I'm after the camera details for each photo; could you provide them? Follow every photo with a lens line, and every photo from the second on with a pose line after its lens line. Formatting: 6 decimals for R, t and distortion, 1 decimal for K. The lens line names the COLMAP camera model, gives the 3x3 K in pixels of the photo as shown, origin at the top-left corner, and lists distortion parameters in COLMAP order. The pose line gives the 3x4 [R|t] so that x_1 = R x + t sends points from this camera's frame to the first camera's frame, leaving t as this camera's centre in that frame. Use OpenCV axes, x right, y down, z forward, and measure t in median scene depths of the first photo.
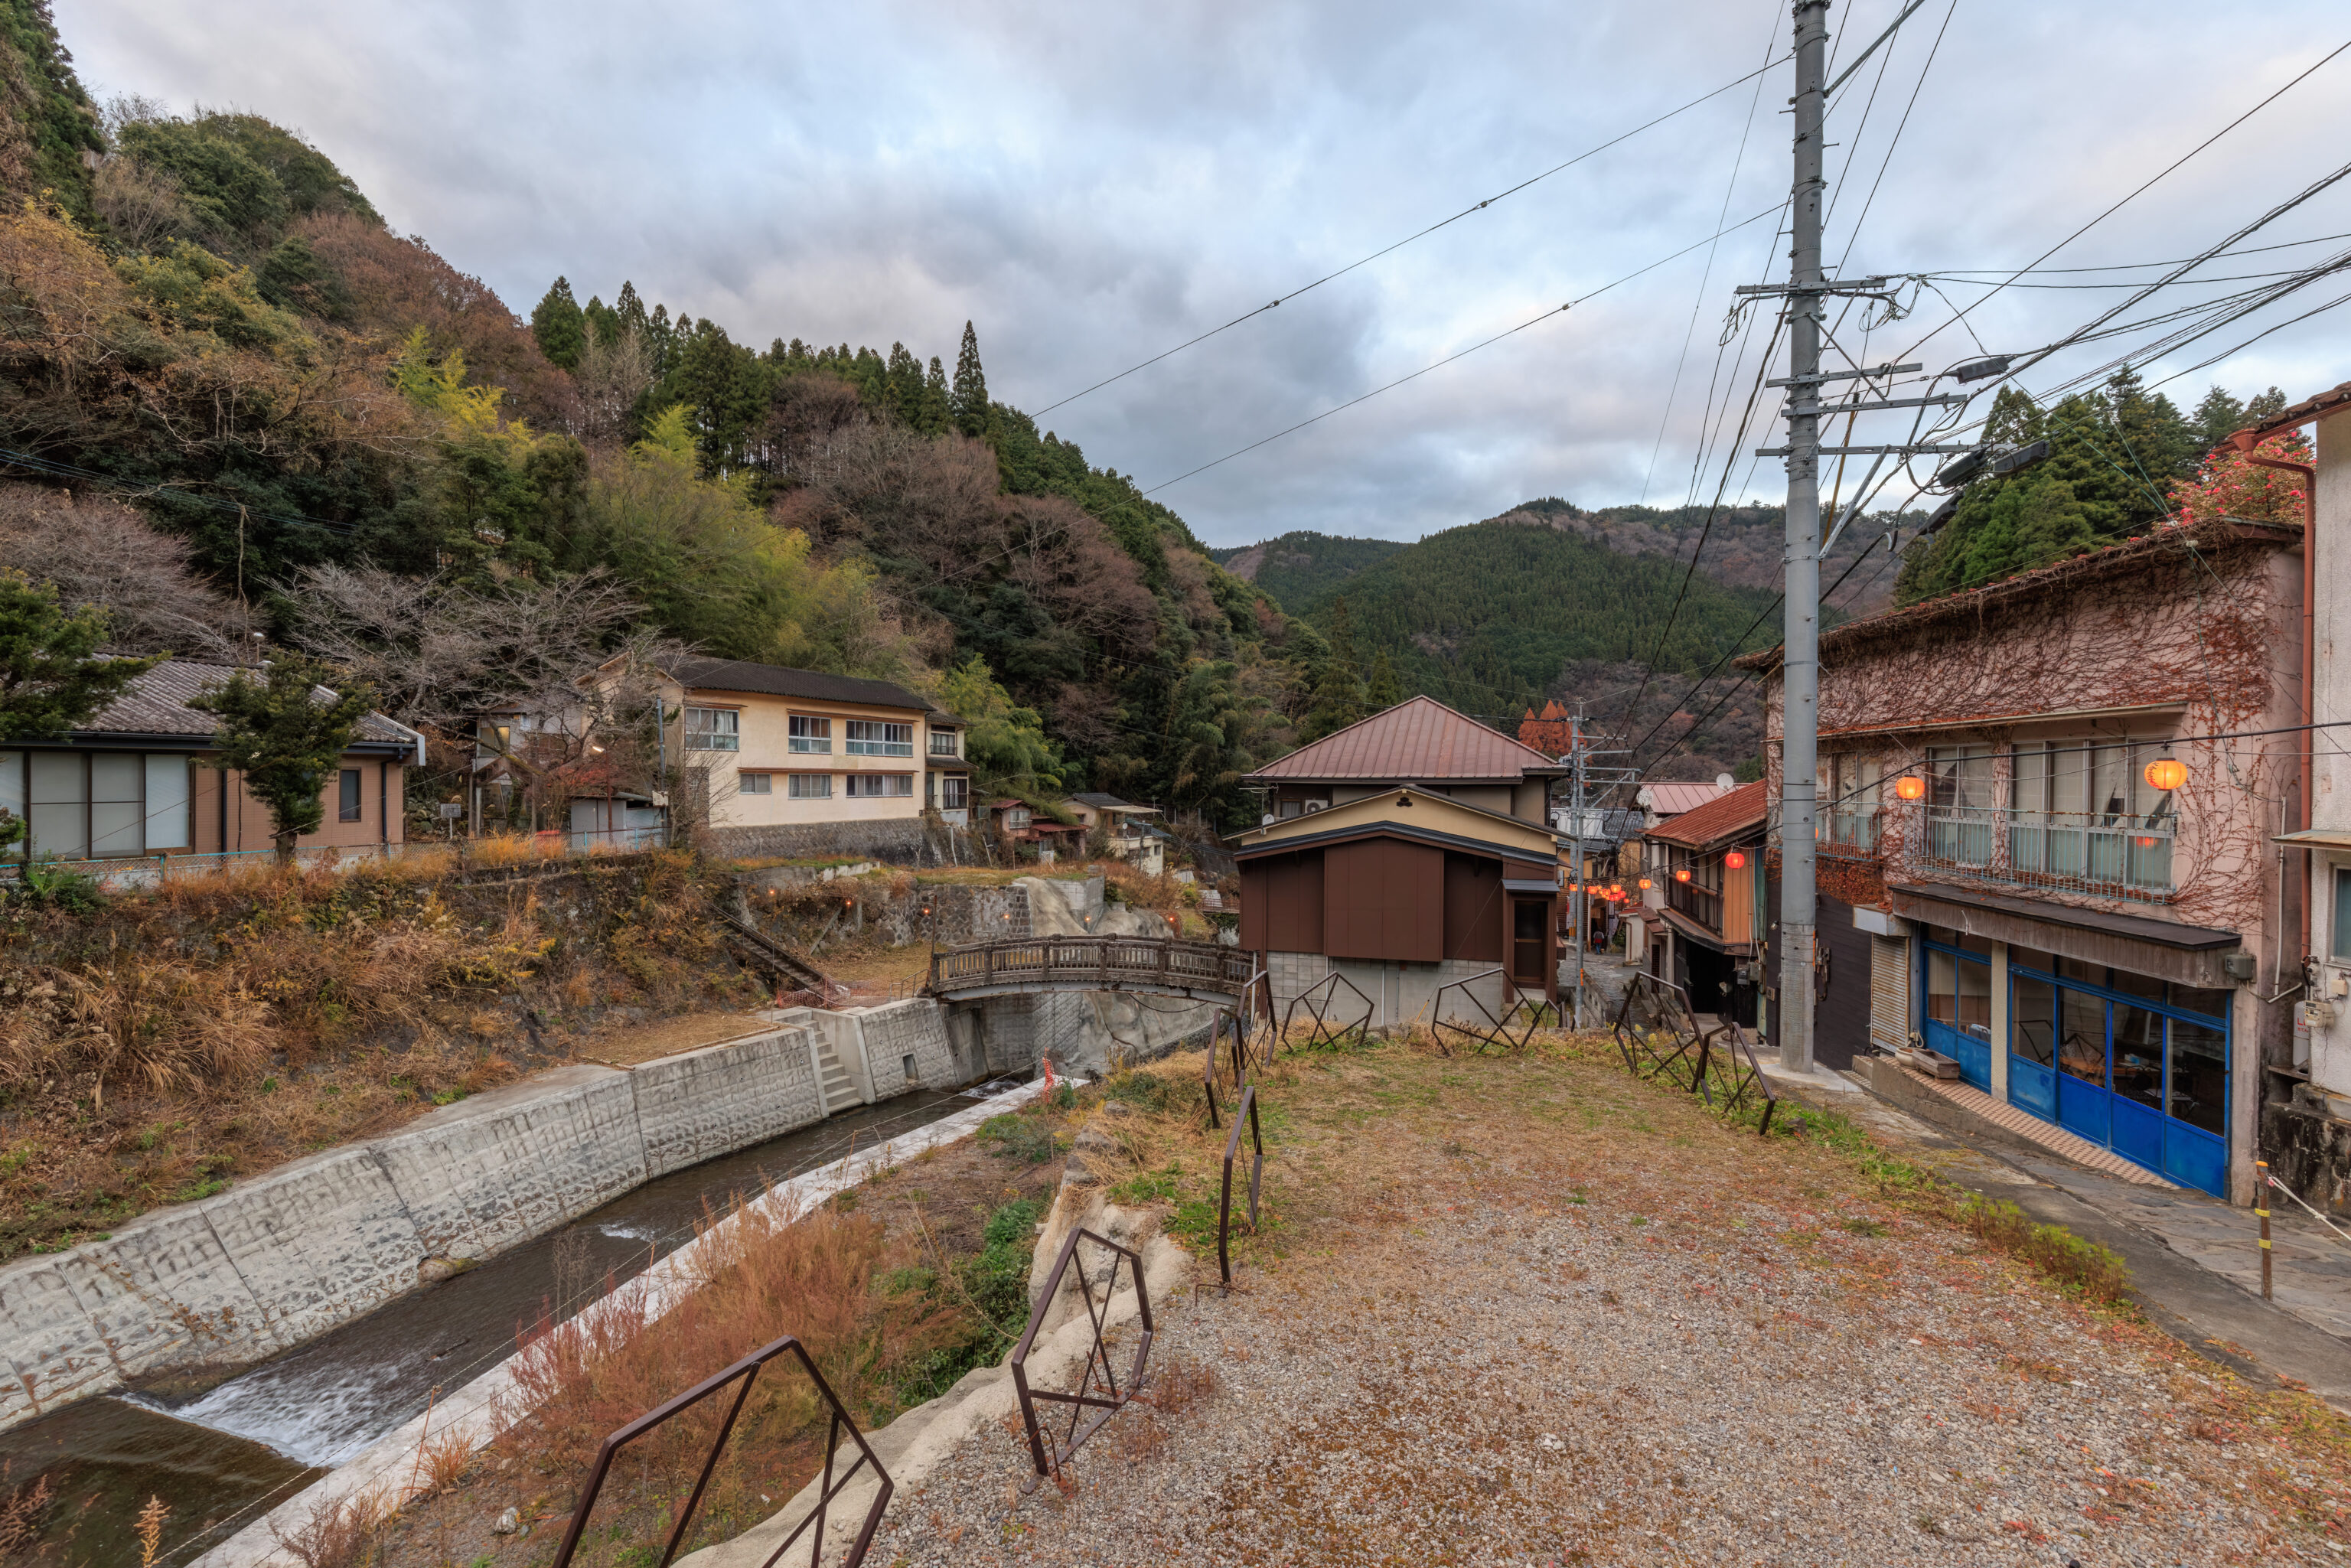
lens RADIAL K [[1035.5, 0, 1173.0], [0, 1035.5, 781.7], [0, 0, 1]] dist [0.003249, -0.000165]
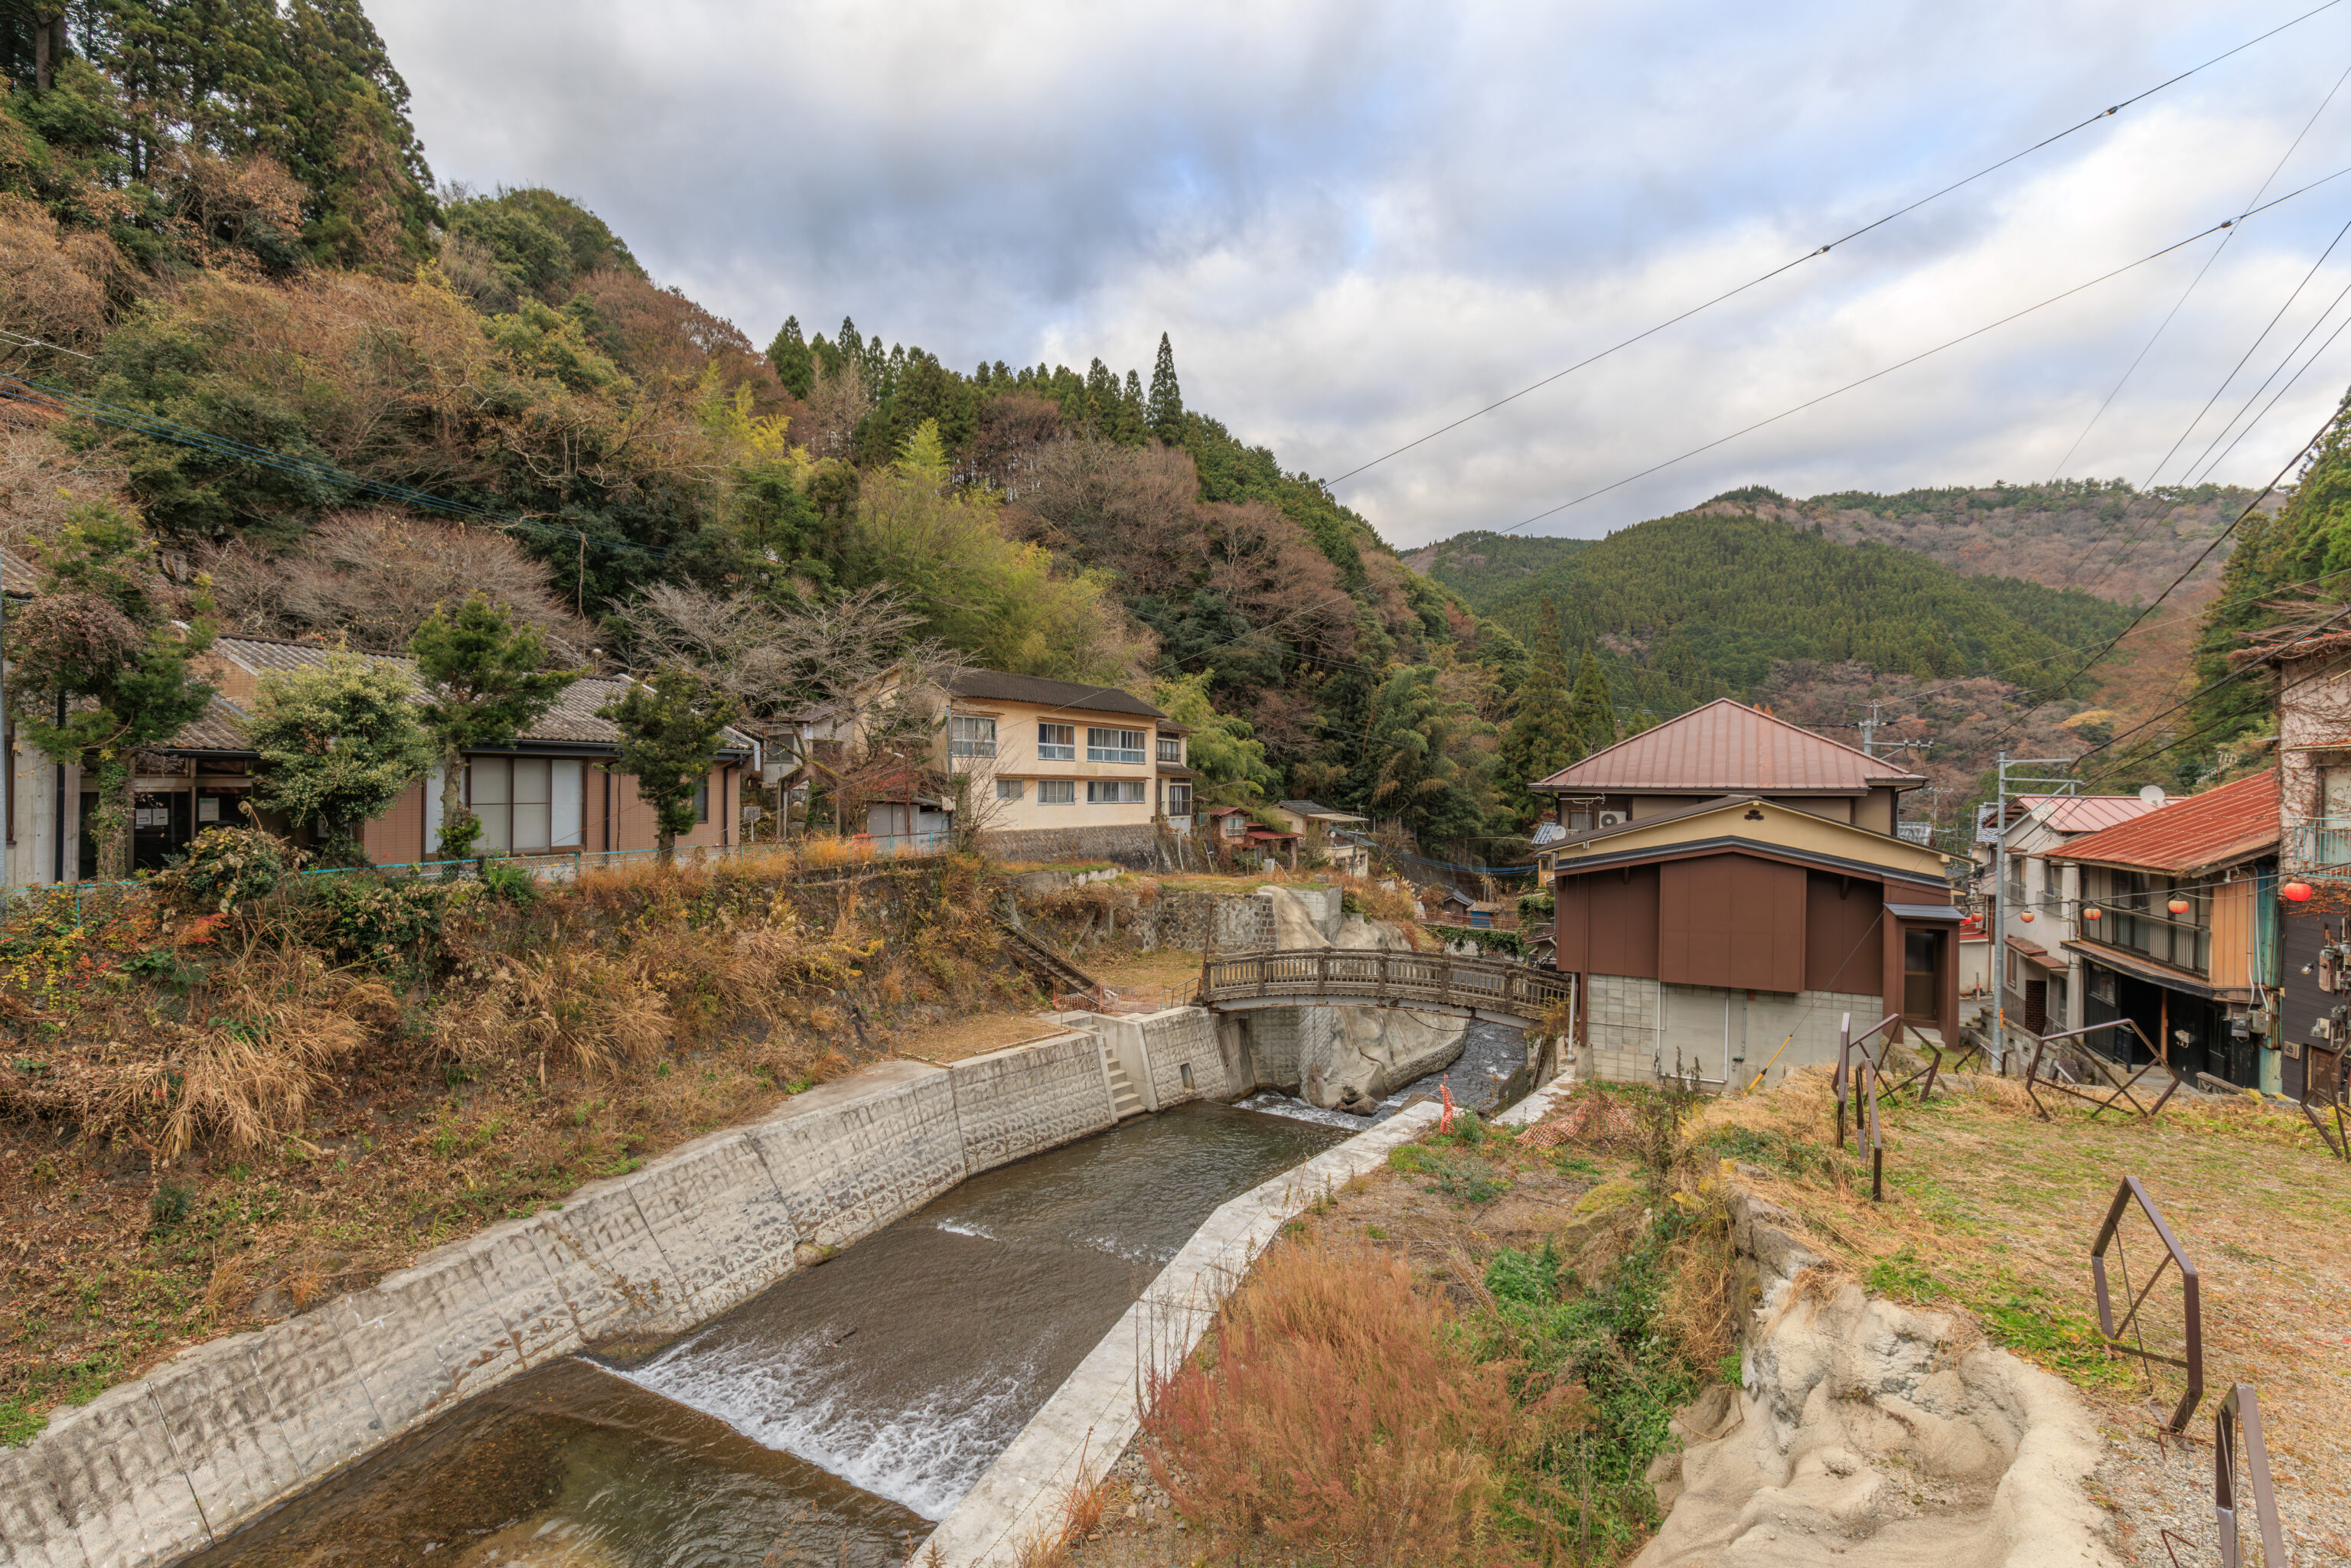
lens RADIAL K [[1033.4, 0, 1169.1], [0, 1033.4, 786.2], [0, 0, 1]] dist [0.003379, -0.000397]
pose [[0.987411, 0.006360, -0.158049, -0.085903], [-0.006694, 0.999976, -0.001583, -0.000623], [0.158035, 0.002621, 0.987430, 0.013039]]
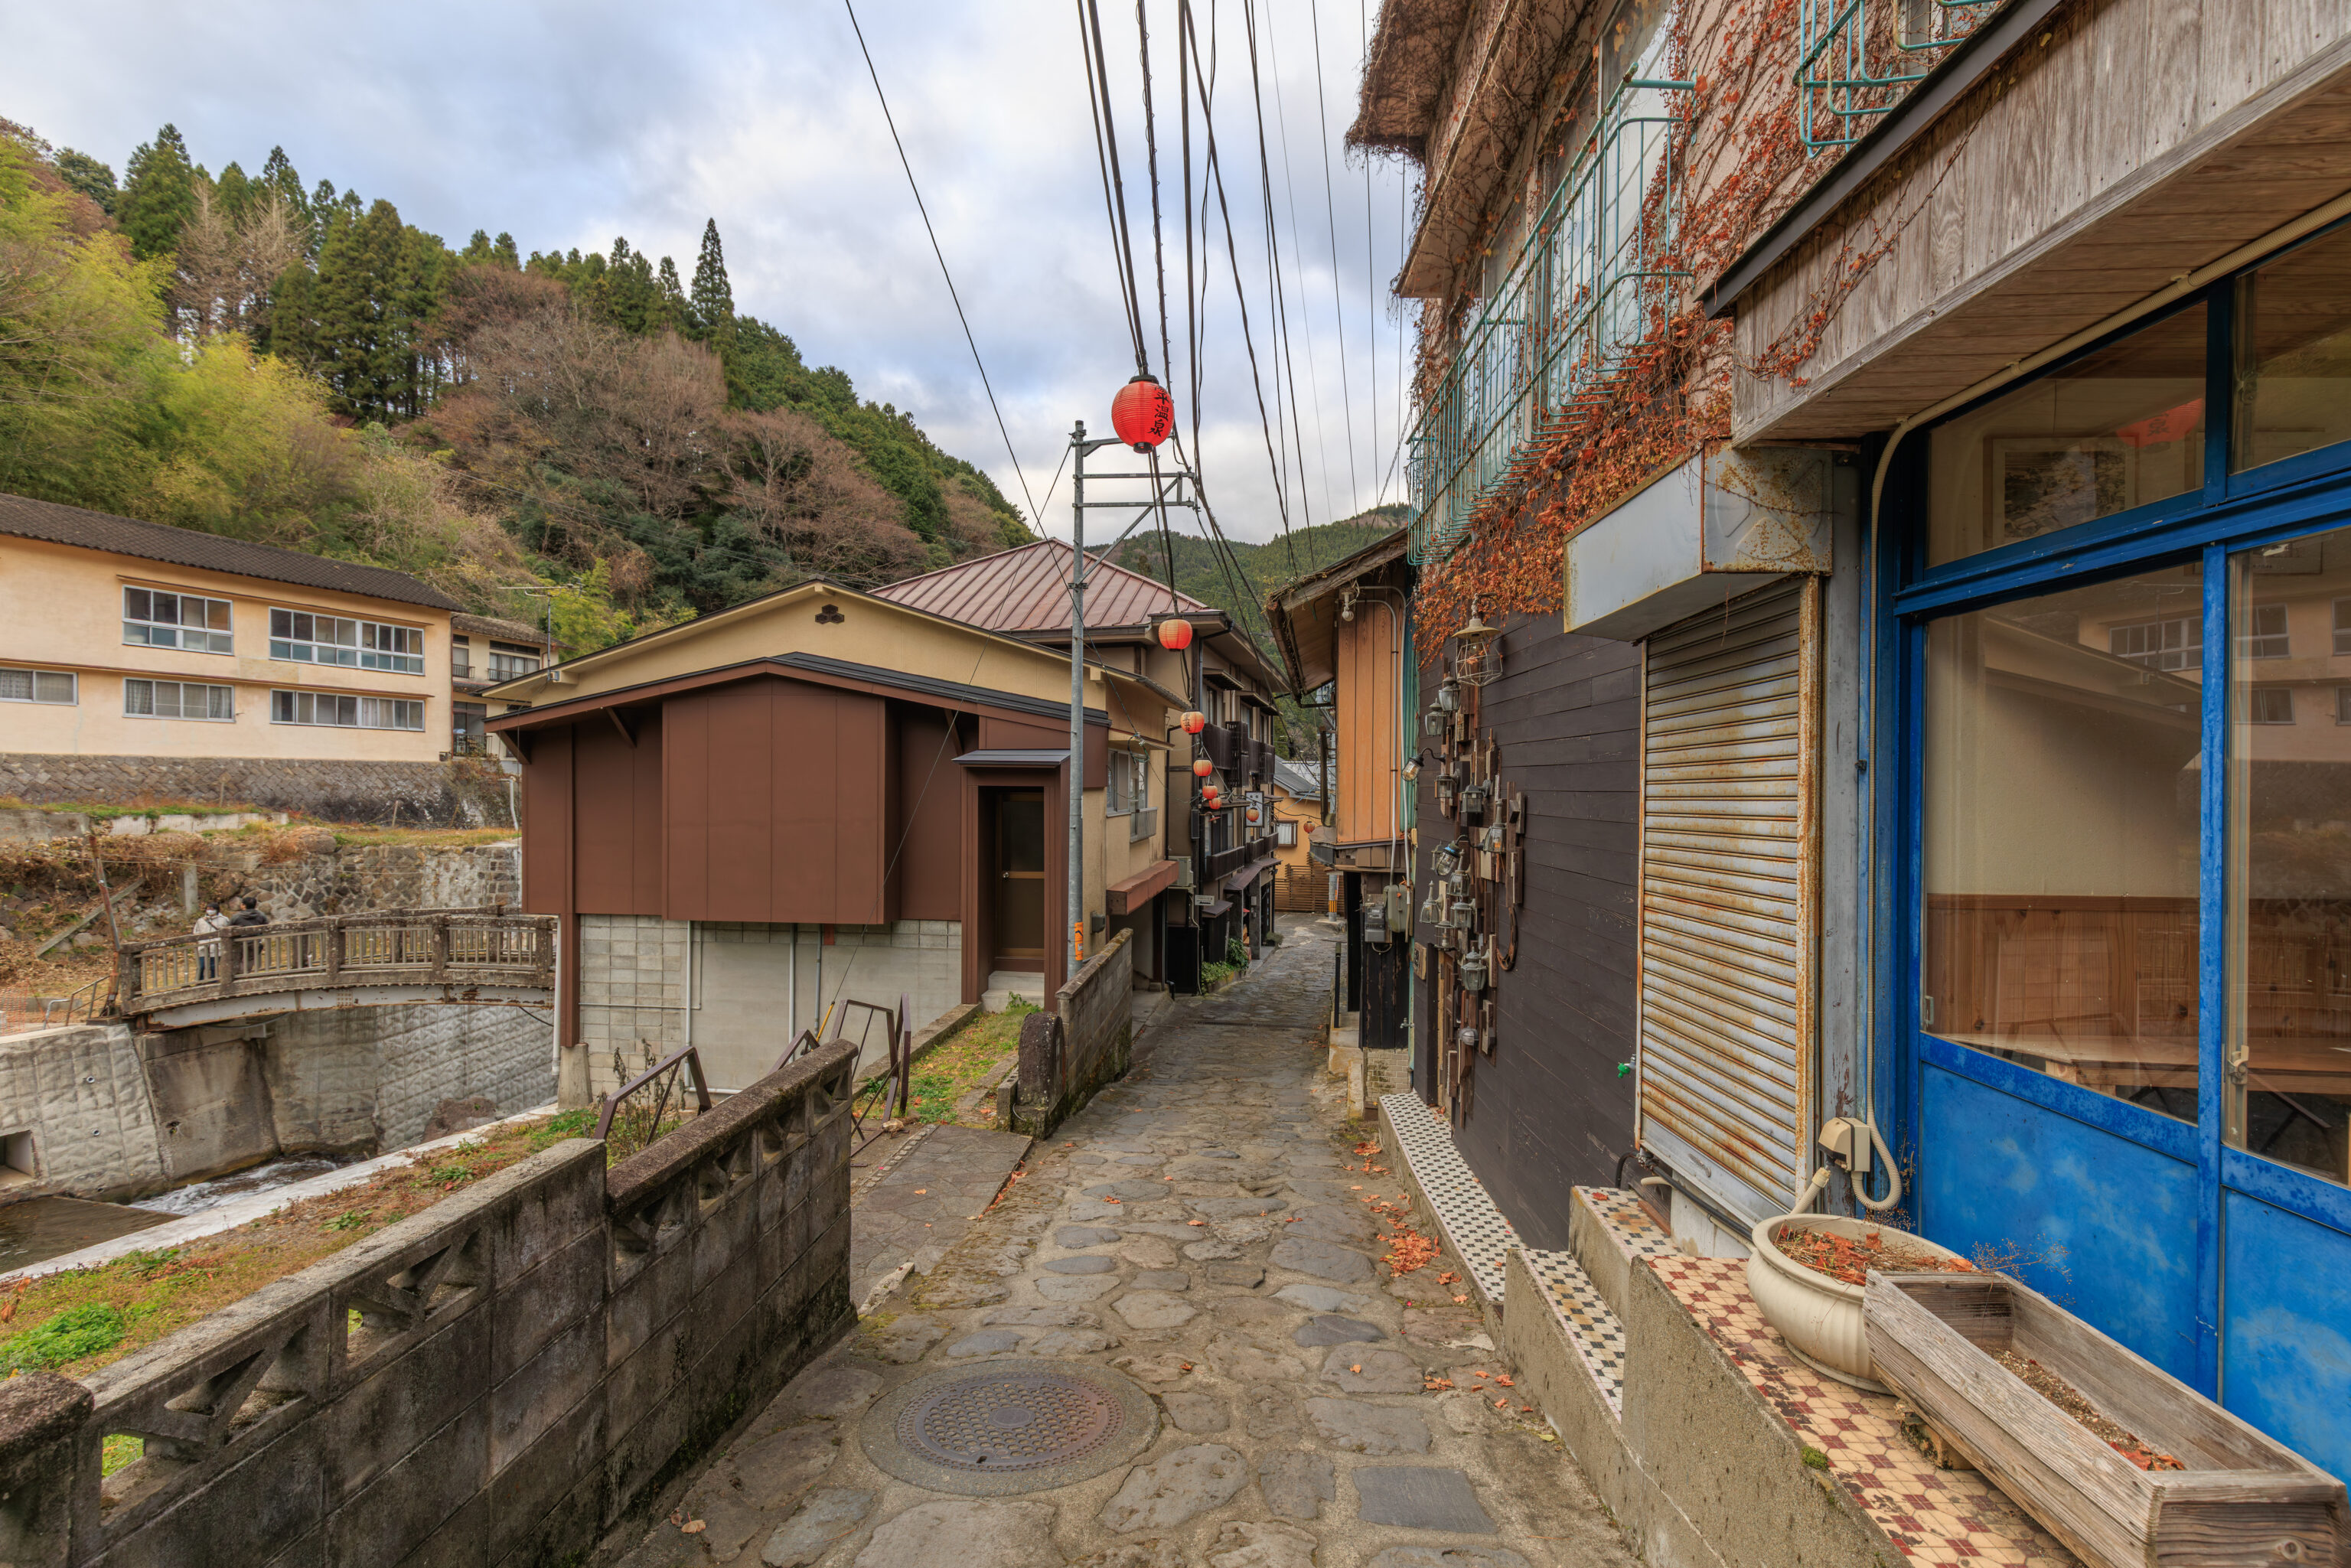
lens RADIAL K [[1034.2, 0, 1180.5], [0, 1034.2, 788.9], [0, 0, 1]] dist [0.001883, -0.000085]
pose [[0.990871, -0.002319, 0.134790, 0.200148], [0.001868, 0.999992, 0.003470, 0.063774], [-0.134797, -0.003186, 0.990868, 0.290609]]
